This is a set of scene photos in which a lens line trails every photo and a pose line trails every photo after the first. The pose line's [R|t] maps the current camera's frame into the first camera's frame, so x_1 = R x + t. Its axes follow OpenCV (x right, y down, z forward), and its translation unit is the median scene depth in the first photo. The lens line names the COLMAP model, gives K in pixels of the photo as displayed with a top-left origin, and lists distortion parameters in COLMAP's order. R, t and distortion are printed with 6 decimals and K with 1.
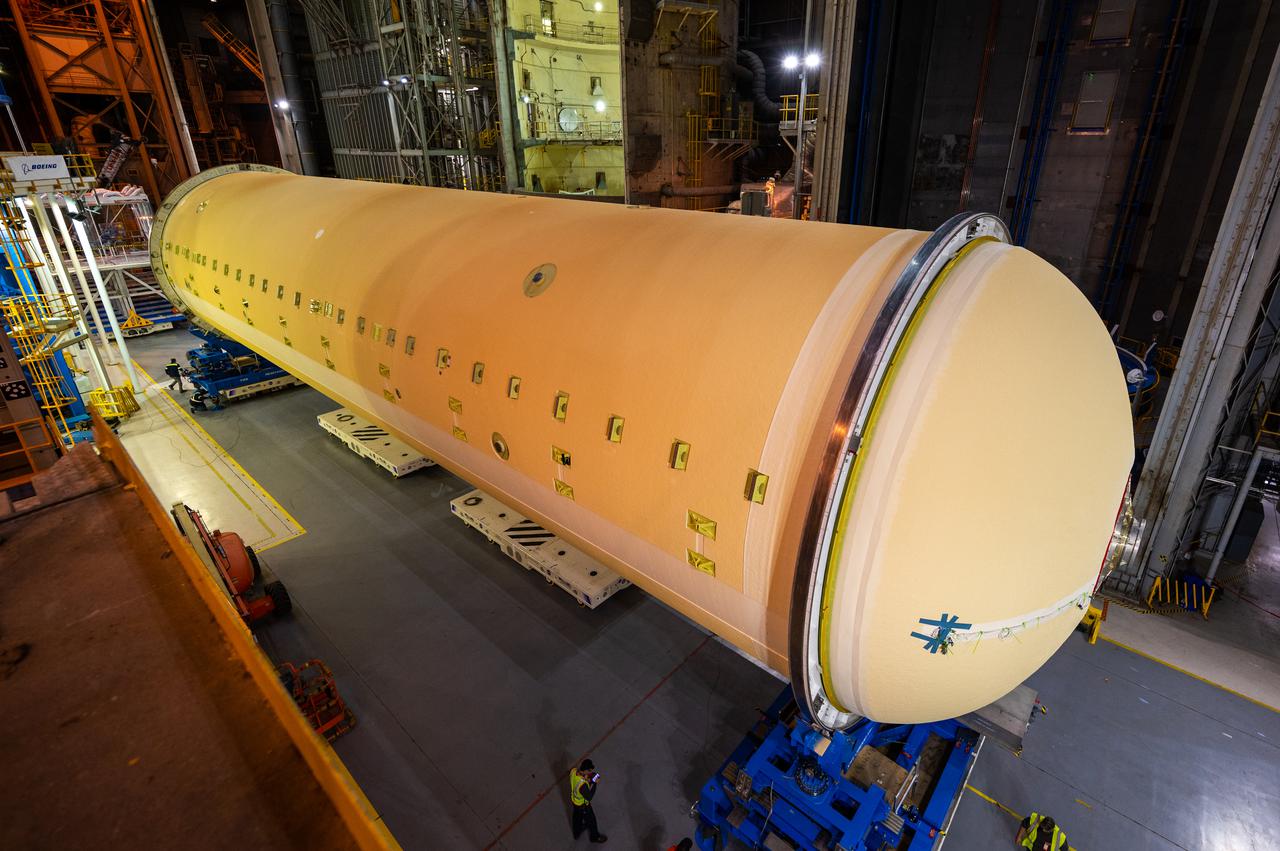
lens RADIAL K [[595.7, 0, 697.9], [0, 595.7, 383.7], [0, 0, 1]] dist [-0.001937, -0.000347]
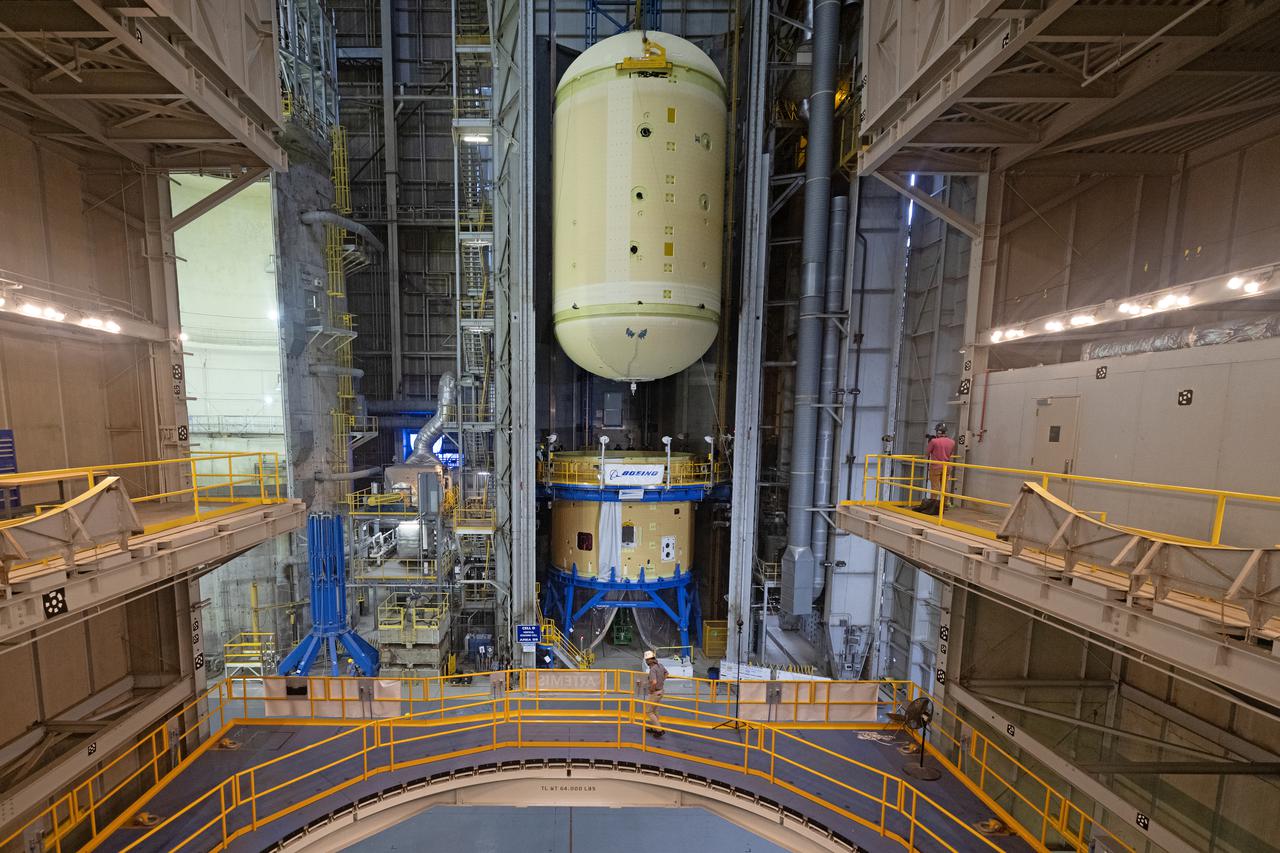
lens RADIAL K [[660.0, 0, 570.6], [0, 660.0, 517.4], [0, 0, 1]] dist [-0.000605, 0.000132]
pose [[0.776794, -0.089727, 0.623330, -0.478036], [0.232777, 0.960609, -0.151809, 0.041991], [-0.585154, 0.263021, 0.767082, -0.195072]]
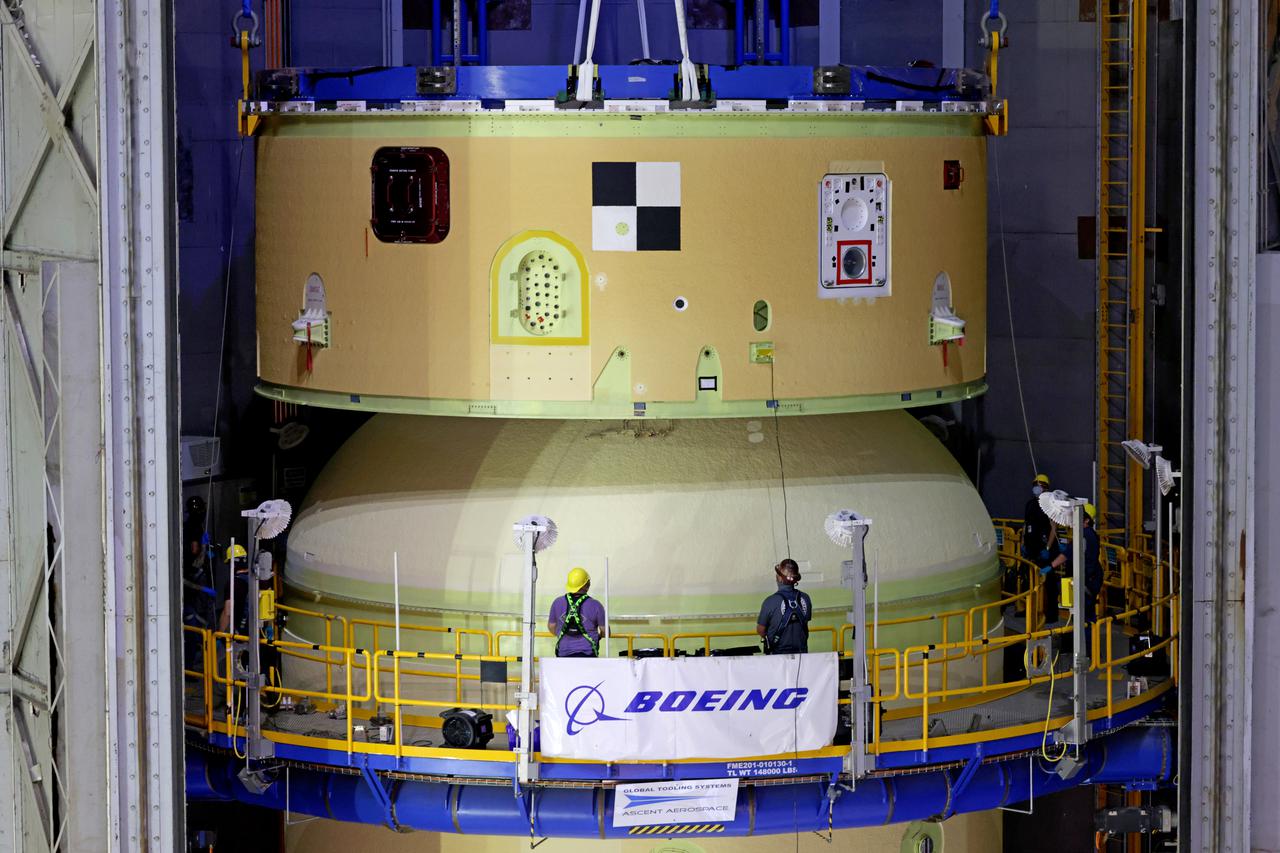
lens RADIAL K [[3385.7, 0, 676.9], [0, 3385.7, 423.6], [0, 0, 1]] dist [-0.005327, -0.021132]
pose [[0.727278, -0.074478, 0.682290, -0.458337], [0.263363, 0.948280, -0.177214, -0.382826], [-0.633804, 0.308574, 0.709278, -0.378587]]
